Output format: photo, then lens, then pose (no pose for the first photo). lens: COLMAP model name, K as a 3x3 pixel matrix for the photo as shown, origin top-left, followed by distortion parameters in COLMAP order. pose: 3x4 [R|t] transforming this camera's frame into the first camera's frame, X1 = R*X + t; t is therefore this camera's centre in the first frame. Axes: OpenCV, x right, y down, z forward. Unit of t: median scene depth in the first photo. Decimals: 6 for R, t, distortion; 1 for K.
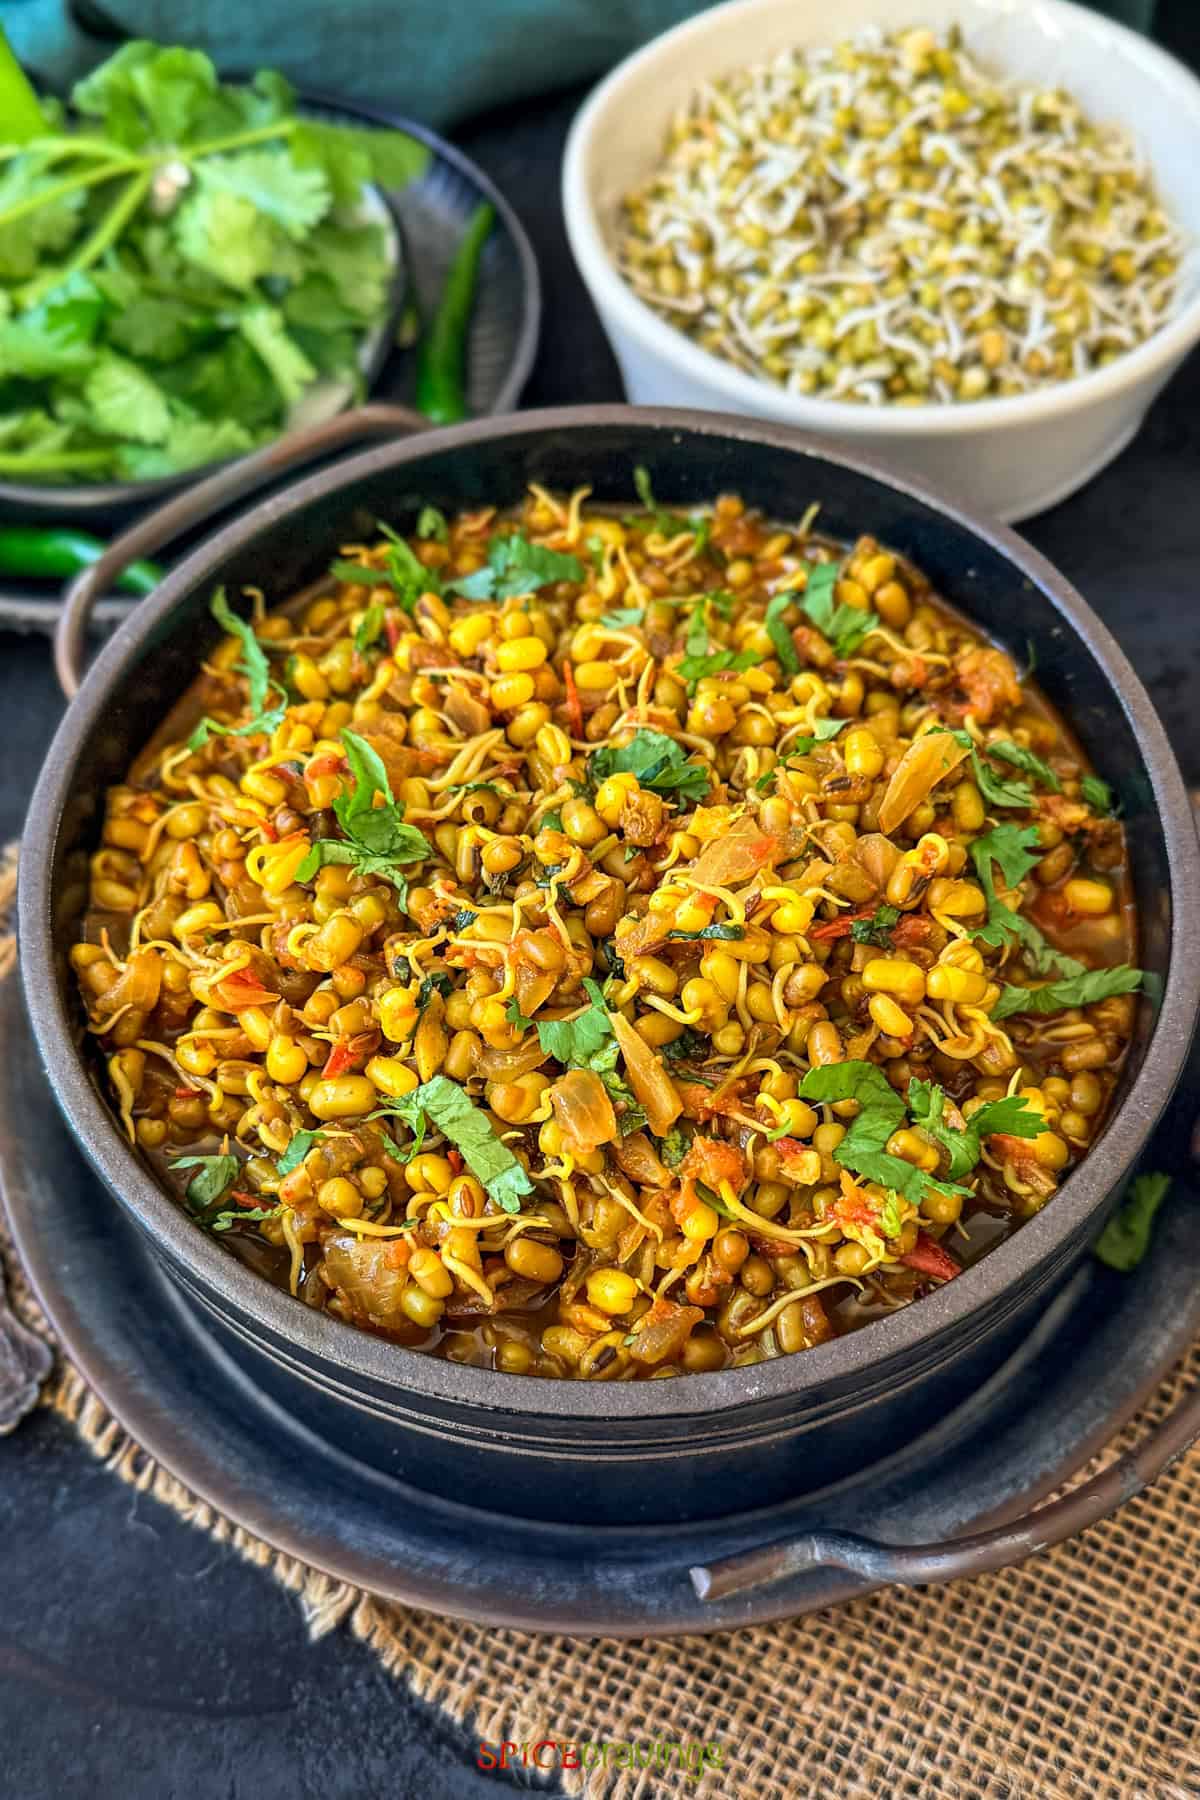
lens RADIAL K [[1688.6, 0, 603.5], [0, 1688.6, 871.5], [0, 0, 1]] dist [0.022647, -0.161937]
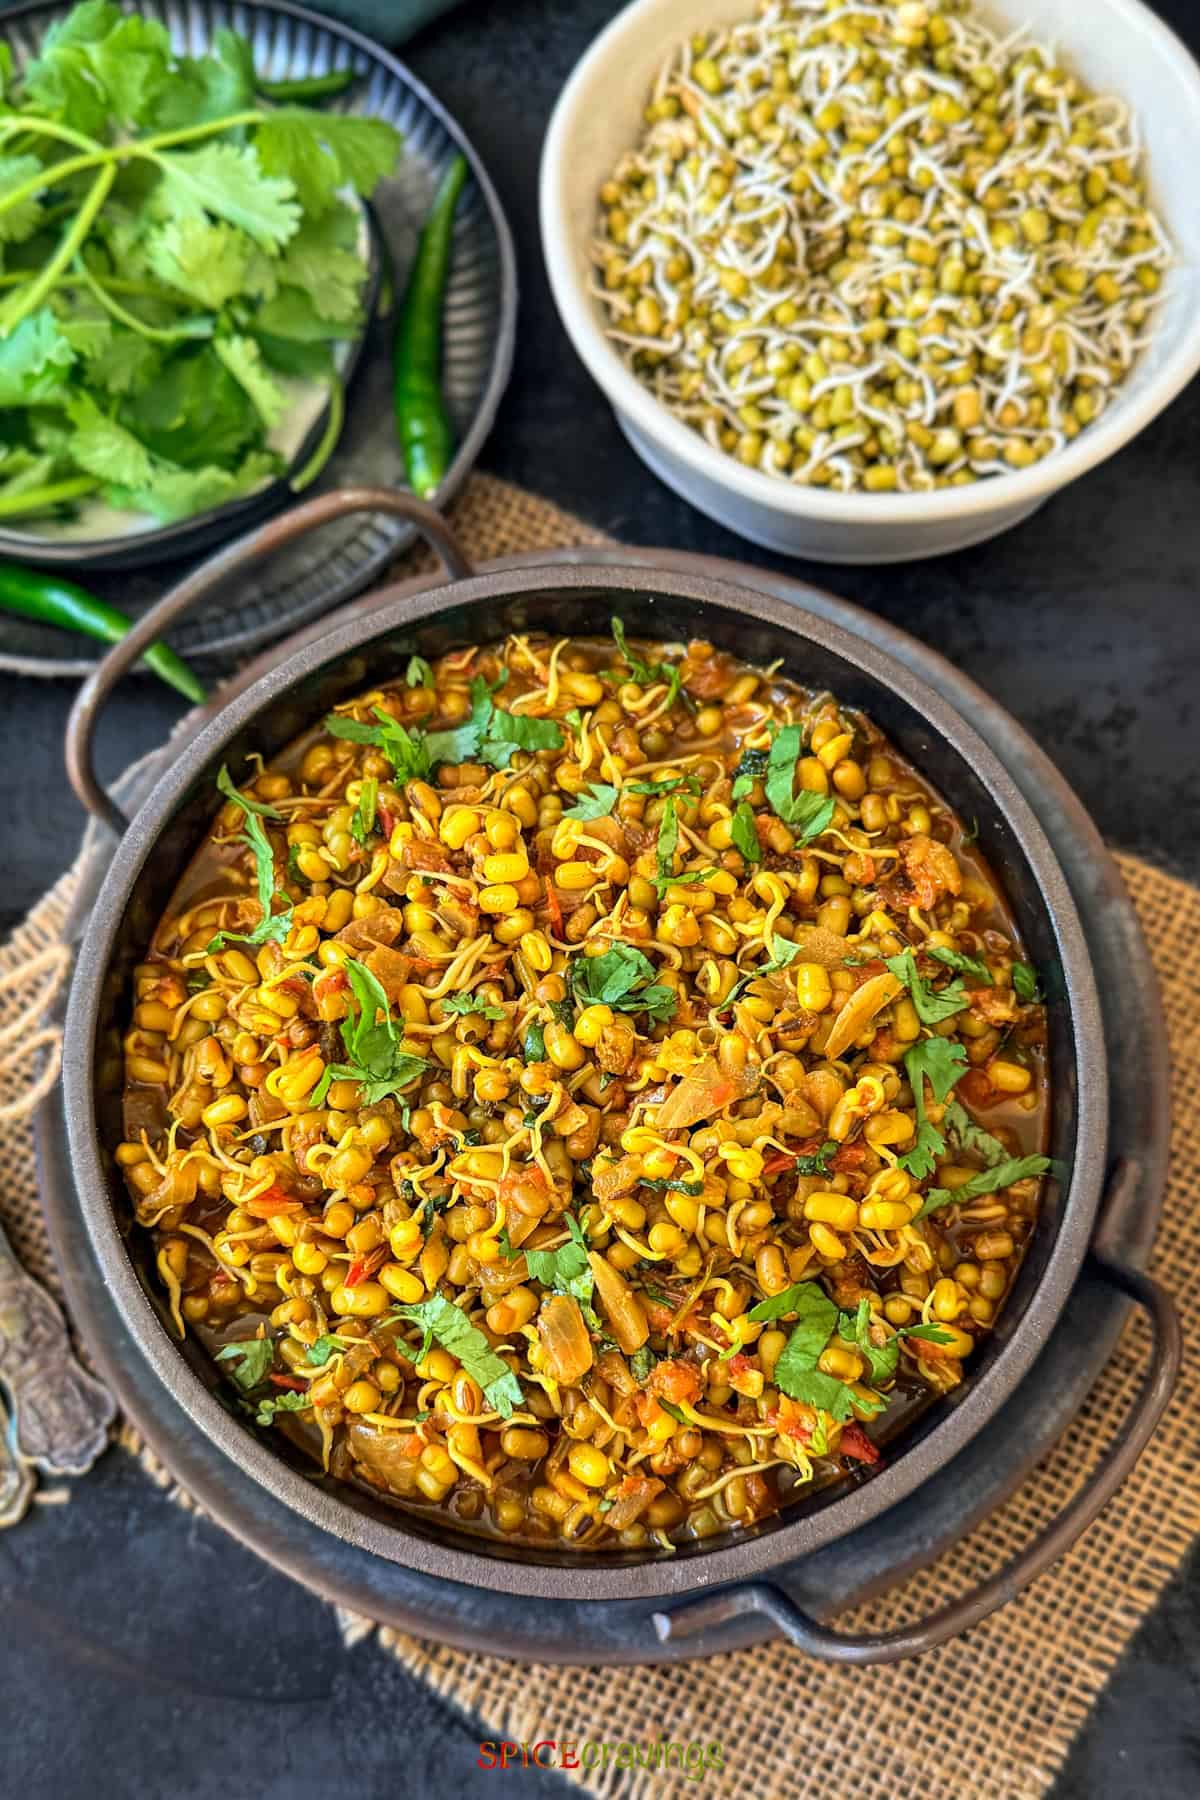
lens RADIAL K [[1688.6, 0, 603.5], [0, 1688.6, 871.5], [0, 0, 1]] dist [0.022647, -0.161937]
pose [[0.999942, -0.001913, 0.010634, 0.002671], [-0.000715, 0.970346, 0.241719, -0.396390], [-0.010781, -0.241713, 0.970288, -0.063106]]
